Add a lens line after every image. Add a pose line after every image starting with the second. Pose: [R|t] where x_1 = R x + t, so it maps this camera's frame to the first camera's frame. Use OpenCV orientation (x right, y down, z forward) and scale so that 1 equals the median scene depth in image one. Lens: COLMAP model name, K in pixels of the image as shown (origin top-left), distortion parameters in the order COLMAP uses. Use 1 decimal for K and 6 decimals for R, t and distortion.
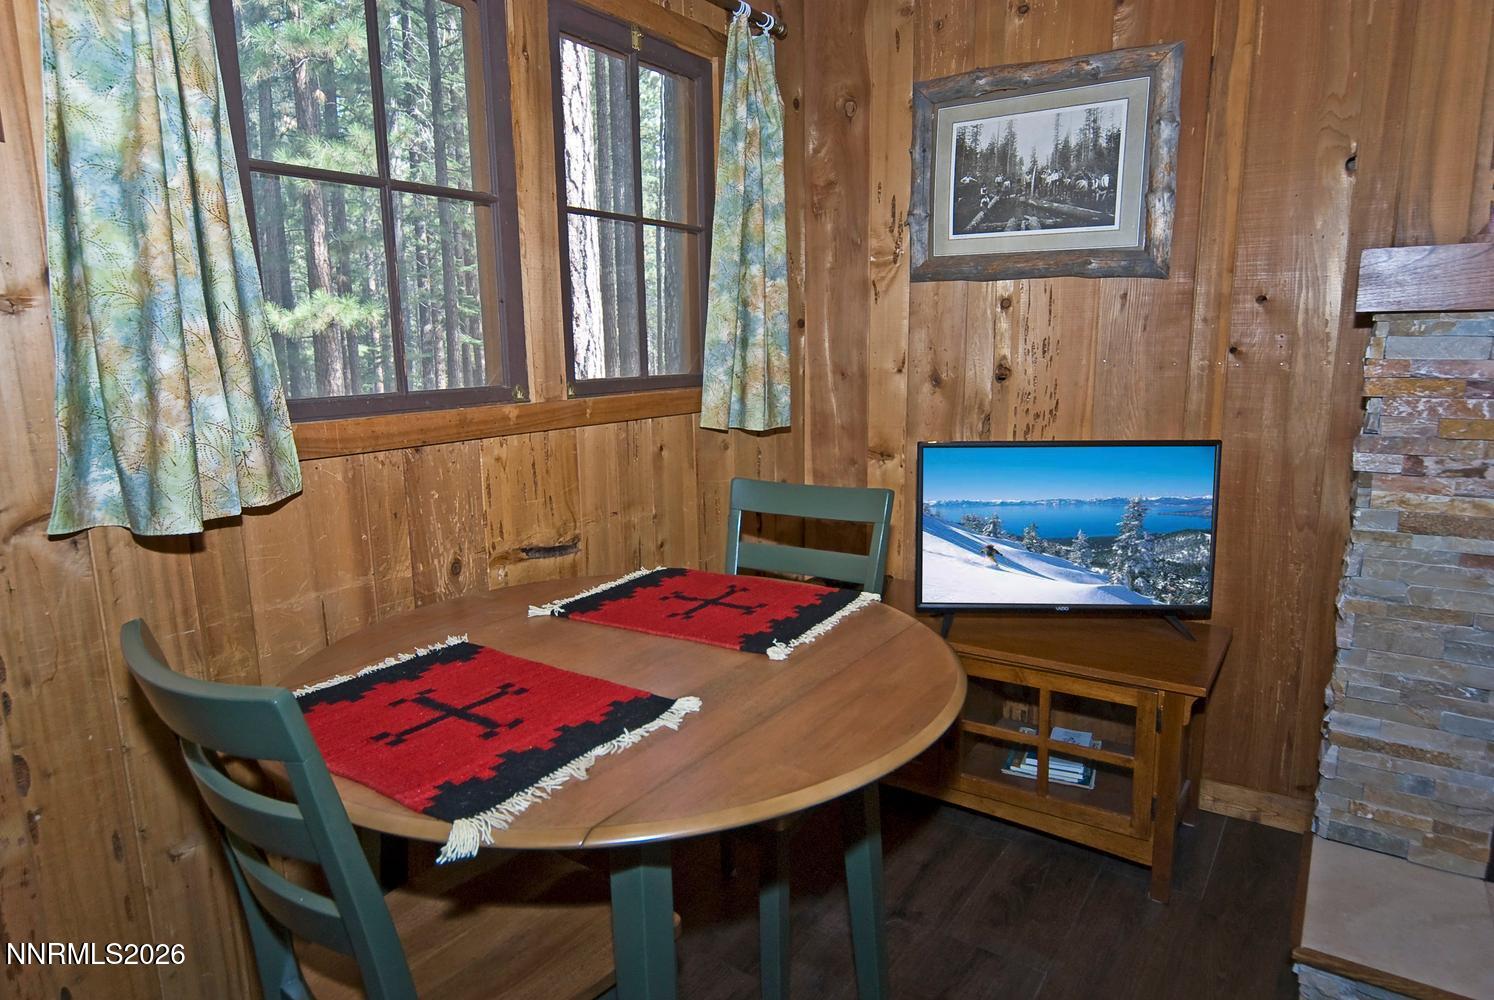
lens RADIAL K [[875.2, 0, 743.9], [0, 875.2, 500.2], [0, 0, 1]] dist [-0.017291, 0.004727]
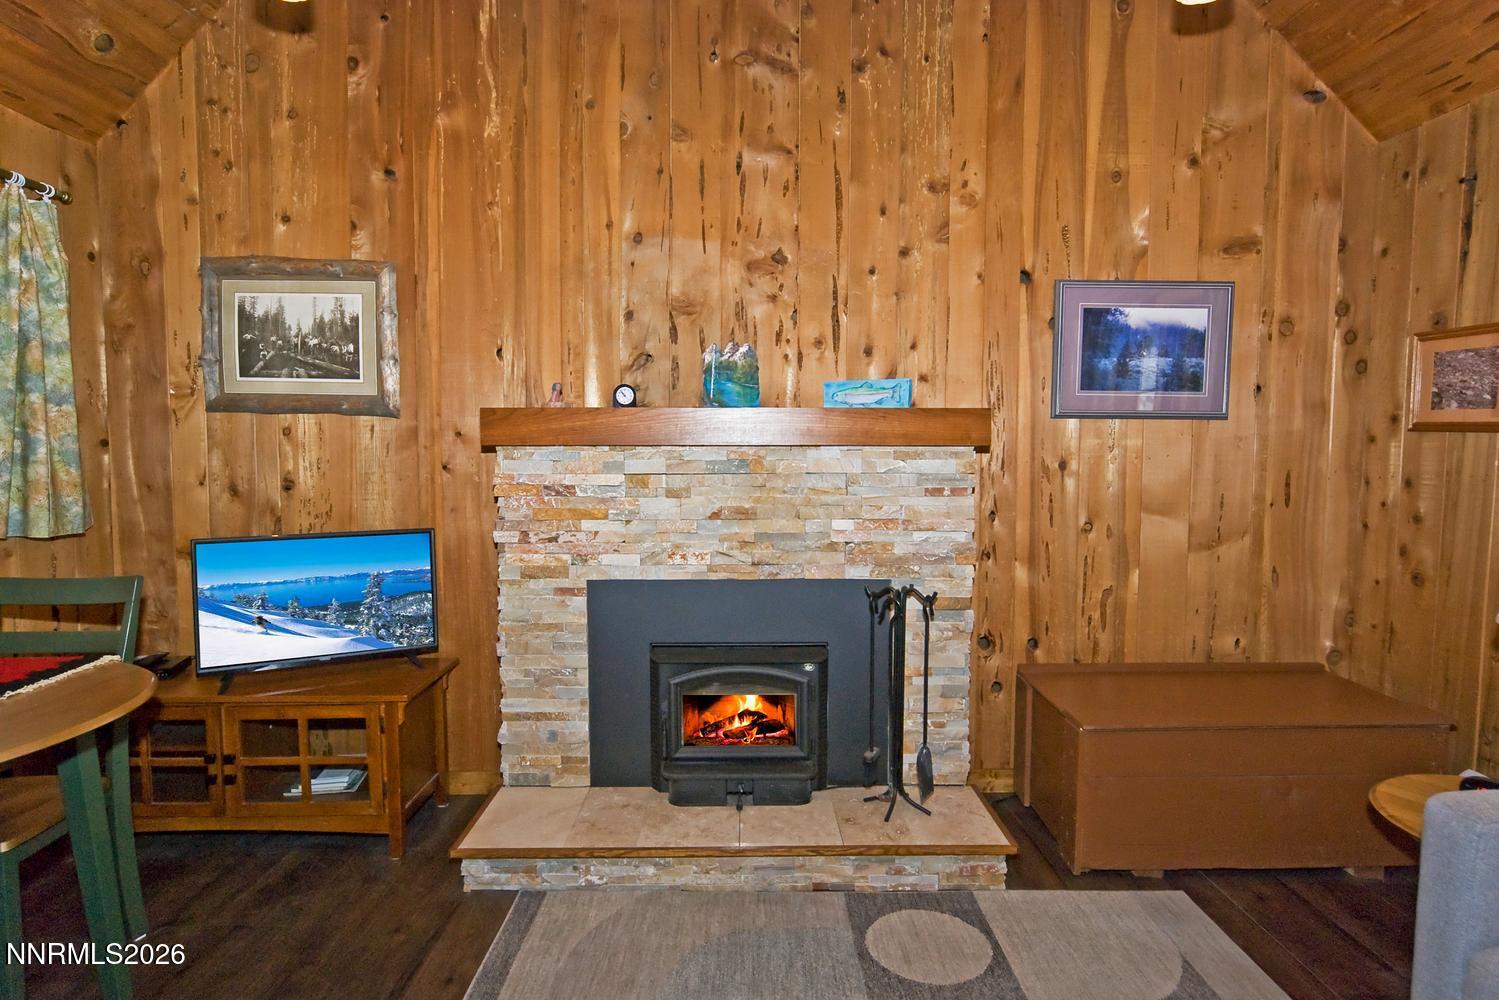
lens RADIAL K [[830.1, 0, 749.5], [0, 830.1, 500.0], [0, 0, 1]] dist [-0.016210, 0.002555]
pose [[0.815871, -0.020151, 0.577883, 0.158617], [0.092152, 0.991151, -0.095541, 0.059867], [-0.570844, 0.131202, 0.810508, -0.398340]]
